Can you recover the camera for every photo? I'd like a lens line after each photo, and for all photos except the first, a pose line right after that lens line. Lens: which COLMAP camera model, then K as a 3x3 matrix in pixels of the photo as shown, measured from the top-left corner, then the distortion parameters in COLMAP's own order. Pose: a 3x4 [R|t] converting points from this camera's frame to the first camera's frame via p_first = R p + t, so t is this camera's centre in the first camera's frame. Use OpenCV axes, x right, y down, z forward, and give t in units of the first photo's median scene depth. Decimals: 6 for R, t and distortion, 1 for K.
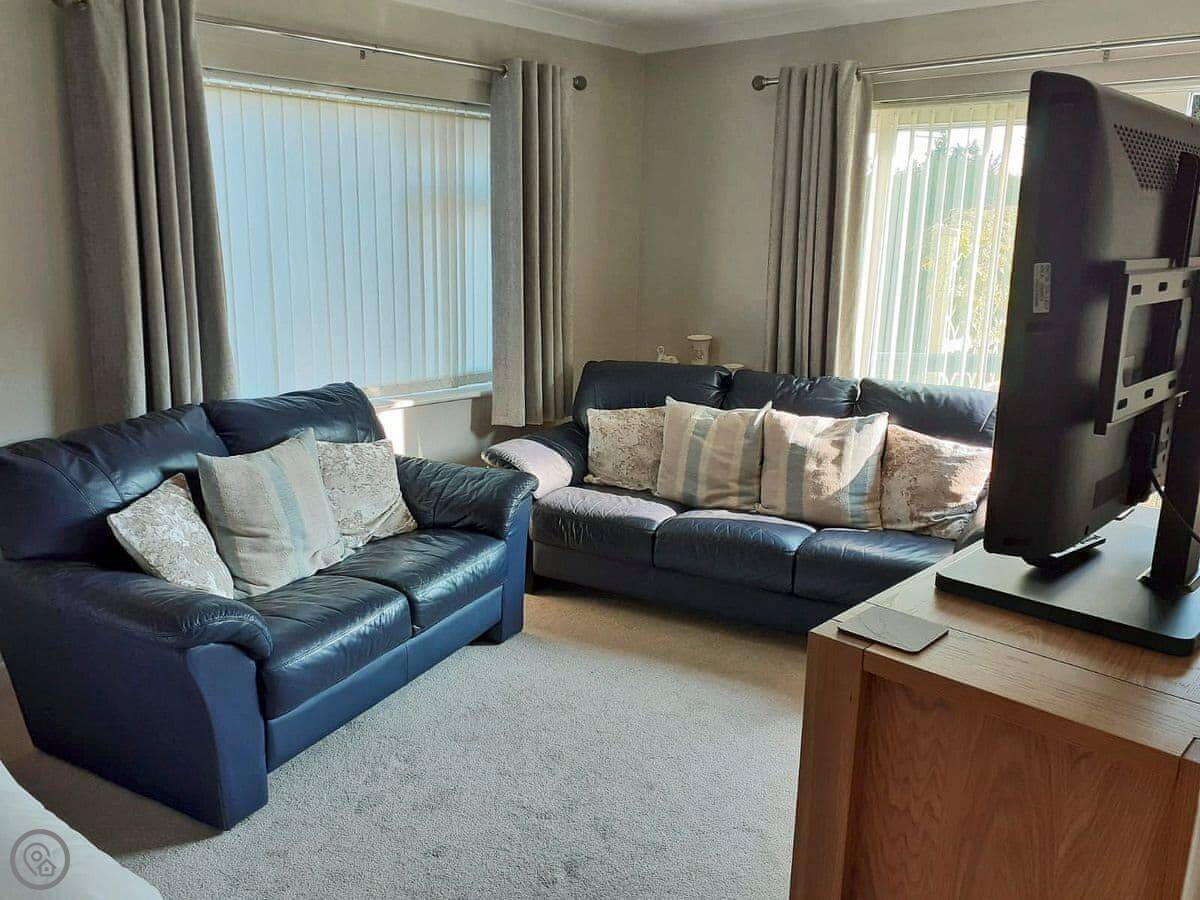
lens RADIAL K [[979.9, 0, 600.0], [0, 979.9, 450.0], [0, 0, 1]] dist [0.005930, 0.001819]
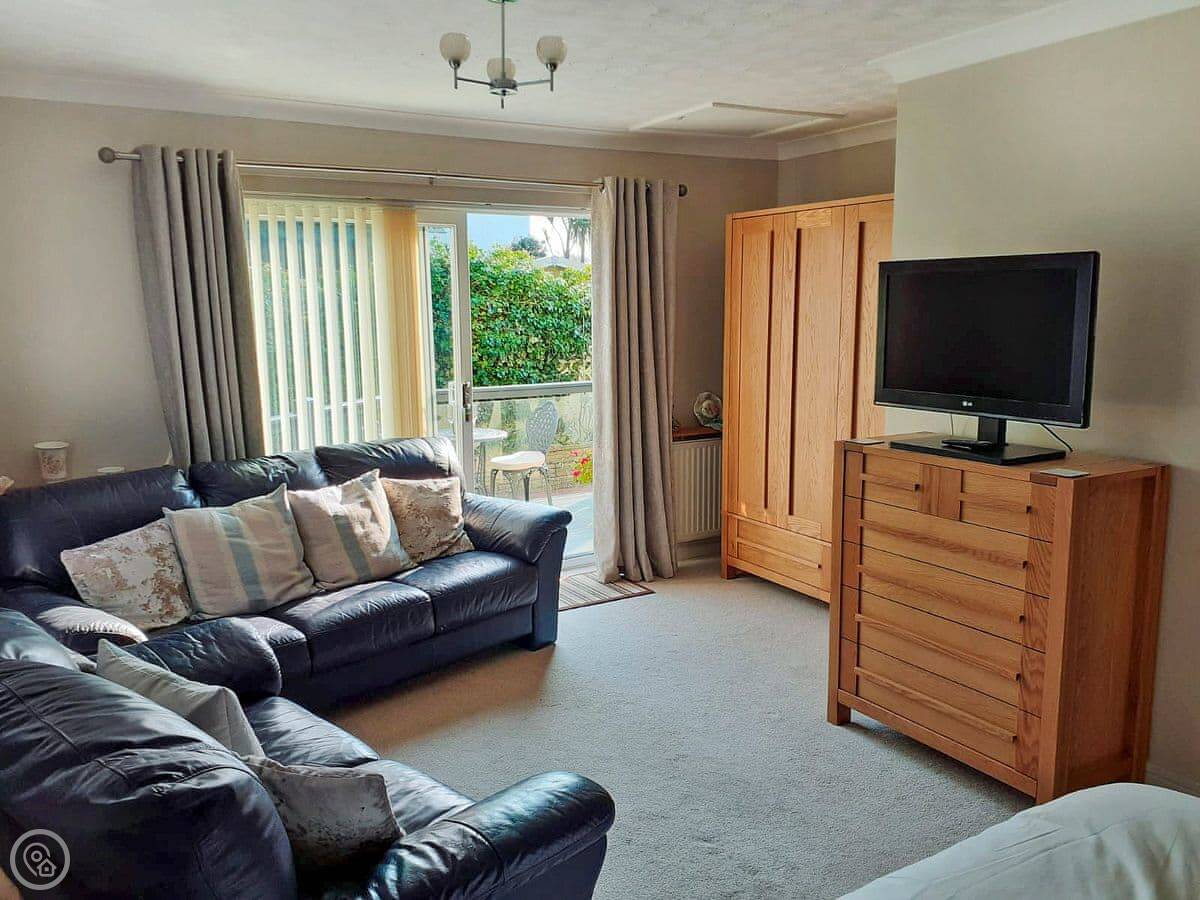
lens RADIAL K [[948.4, 0, 600.0], [0, 948.4, 450.0], [0, 0, 1]] dist [-0.001287, 0.000030]
pose [[0.282951, -0.174515, 0.943124, -0.672711], [0.229579, 0.967047, 0.110064, -0.121567], [-0.931253, 0.185378, 0.313691, 0.412984]]
